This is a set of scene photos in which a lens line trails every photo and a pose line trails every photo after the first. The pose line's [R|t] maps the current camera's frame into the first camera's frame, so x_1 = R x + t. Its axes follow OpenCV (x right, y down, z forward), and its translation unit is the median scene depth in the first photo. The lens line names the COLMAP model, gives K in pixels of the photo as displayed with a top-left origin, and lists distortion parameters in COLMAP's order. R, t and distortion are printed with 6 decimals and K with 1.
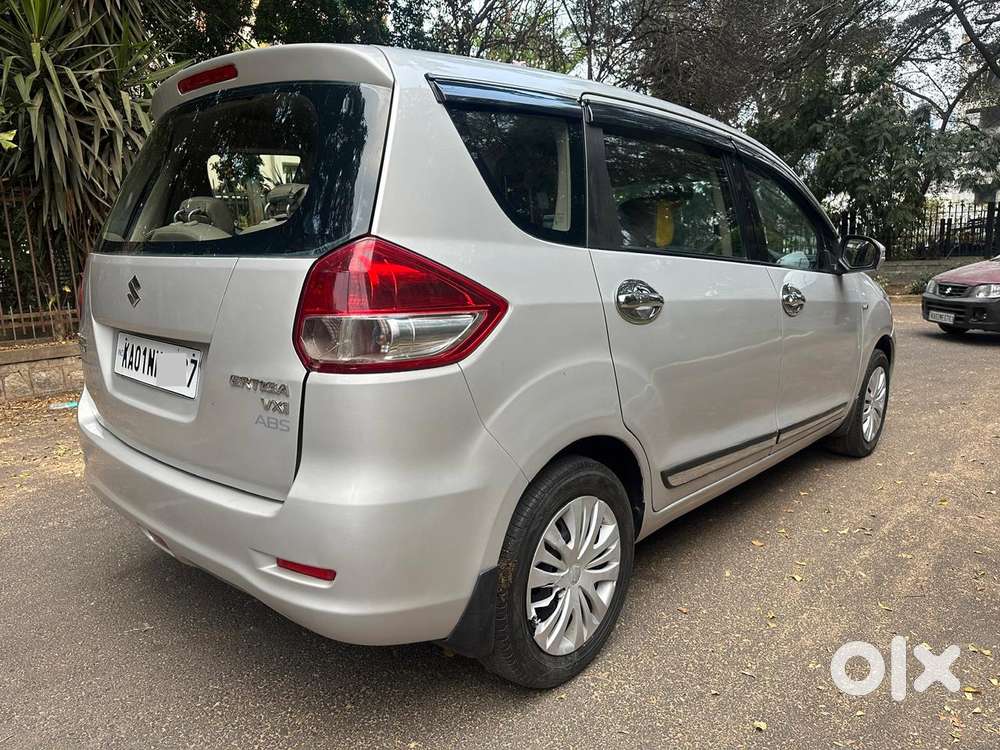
lens RADIAL K [[719.8, 0, 503.0], [0, 719.8, 375.3], [0, 0, 1]] dist [0.020381, -0.024528]
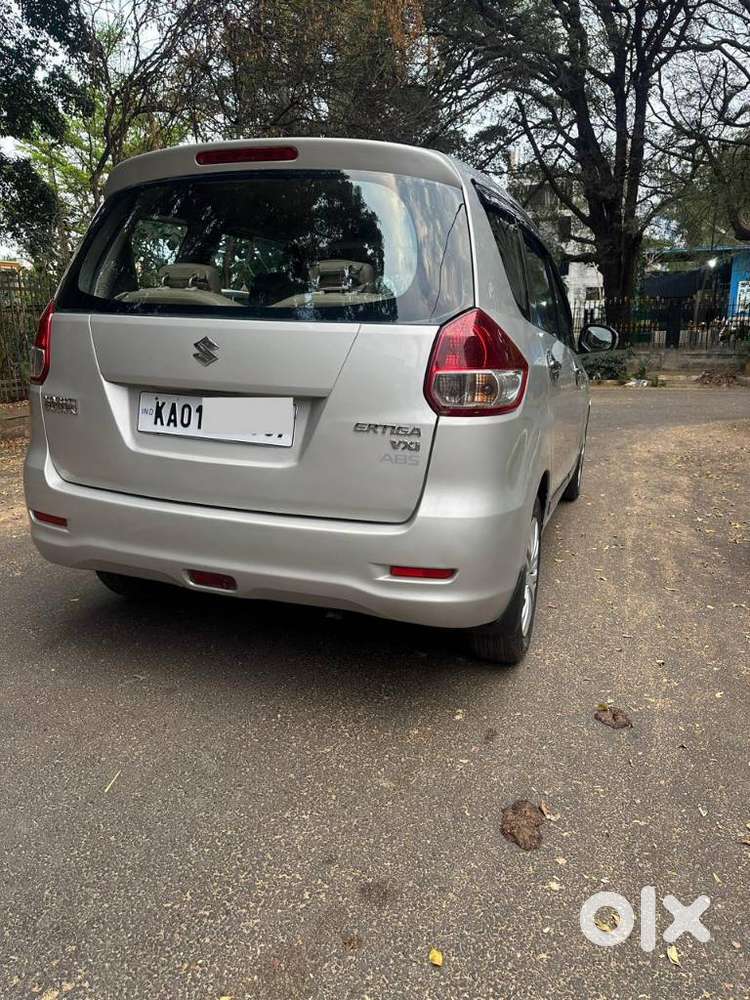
lens RADIAL K [[719.8, 0, 371.2], [0, 719.8, 497.1], [0, 0, 1]] dist [0.020381, -0.024528]
pose [[0.925571, -0.053827, 0.374729, -0.601993], [0.034356, 0.997699, 0.058453, 0.041065], [-0.377013, -0.041228, 0.925290, -0.096262]]
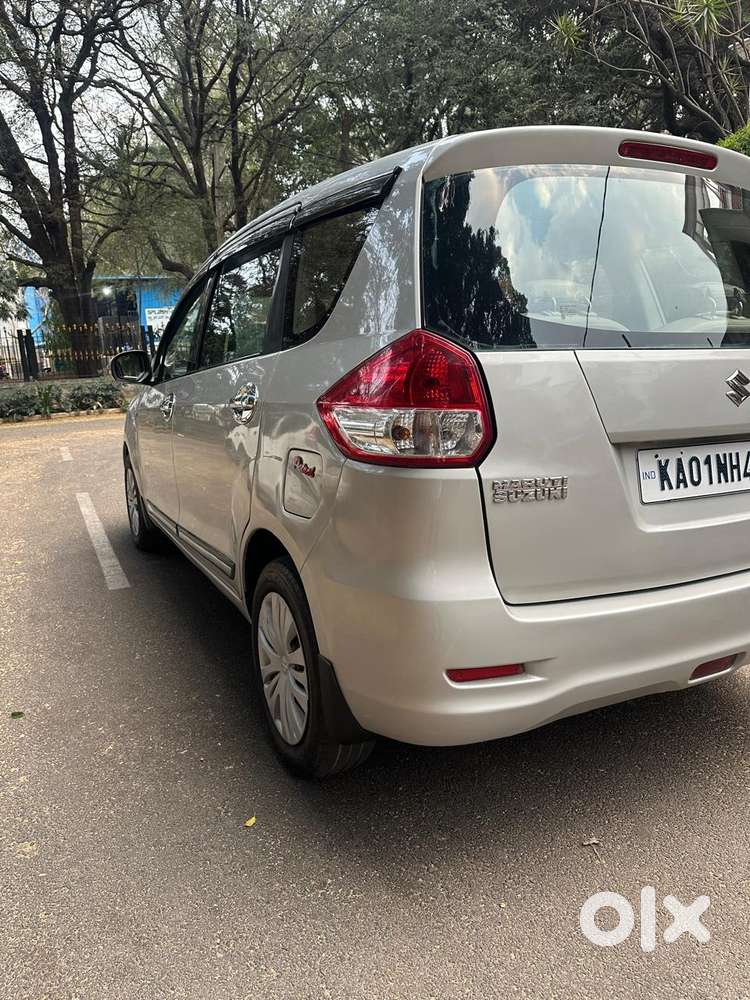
lens RADIAL K [[719.8, 0, 384.2], [0, 719.8, 494.9], [0, 0, 1]] dist [0.020381, -0.024528]
pose [[0.365811, -0.175301, 0.914031, -1.295684], [0.185998, 0.976059, 0.112758, -0.145537], [-0.911914, 0.128760, 0.389658, 0.918538]]
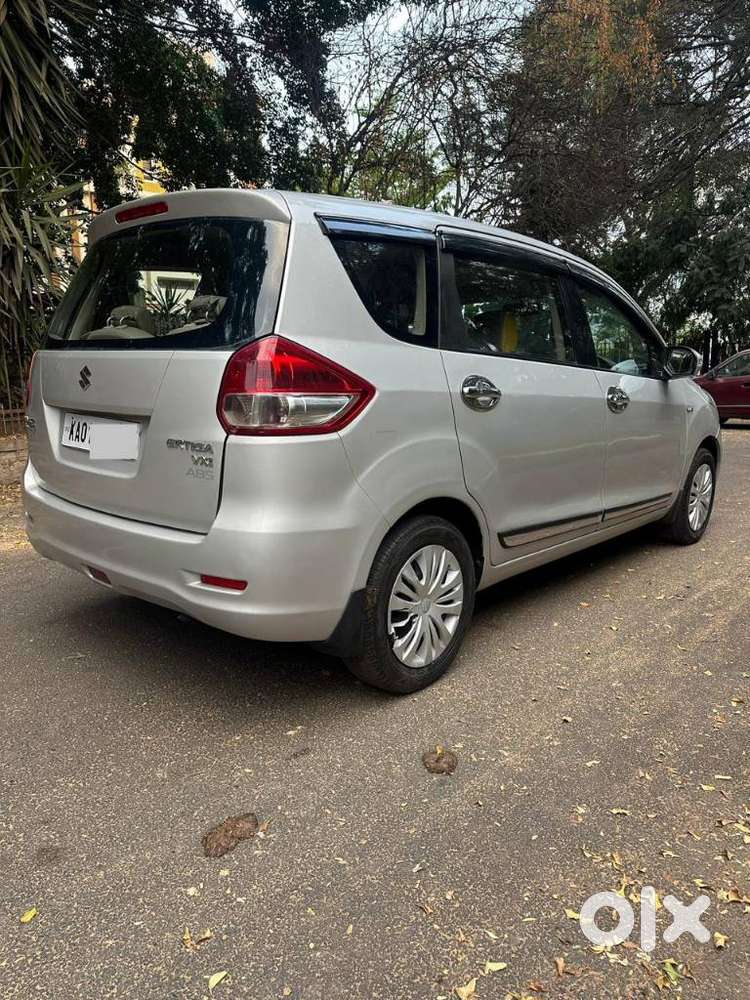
lens RADIAL K [[719.8, 0, 369.7], [0, 719.8, 496.3], [0, 0, 1]] dist [0.020381, -0.024528]
pose [[0.999937, 0.010750, -0.003118, 0.002030], [-0.010730, 0.999923, 0.006201, 0.069186], [0.003185, -0.006167, 0.999976, -0.246791]]
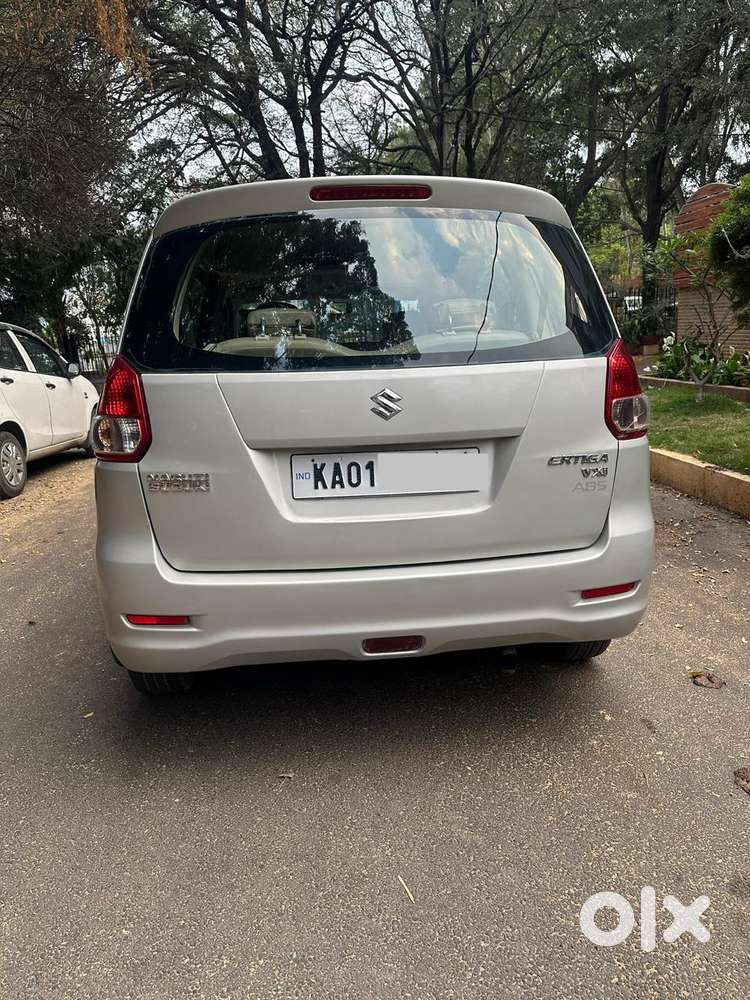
lens RADIAL K [[719.8, 0, 376.7], [0, 719.8, 493.9], [0, 0, 1]] dist [0.020381, -0.024528]
pose [[0.674180, -0.175083, 0.717514, -1.091994], [0.167456, 0.982431, 0.082383, -0.066551], [-0.719333, 0.064611, 0.691655, 0.272584]]
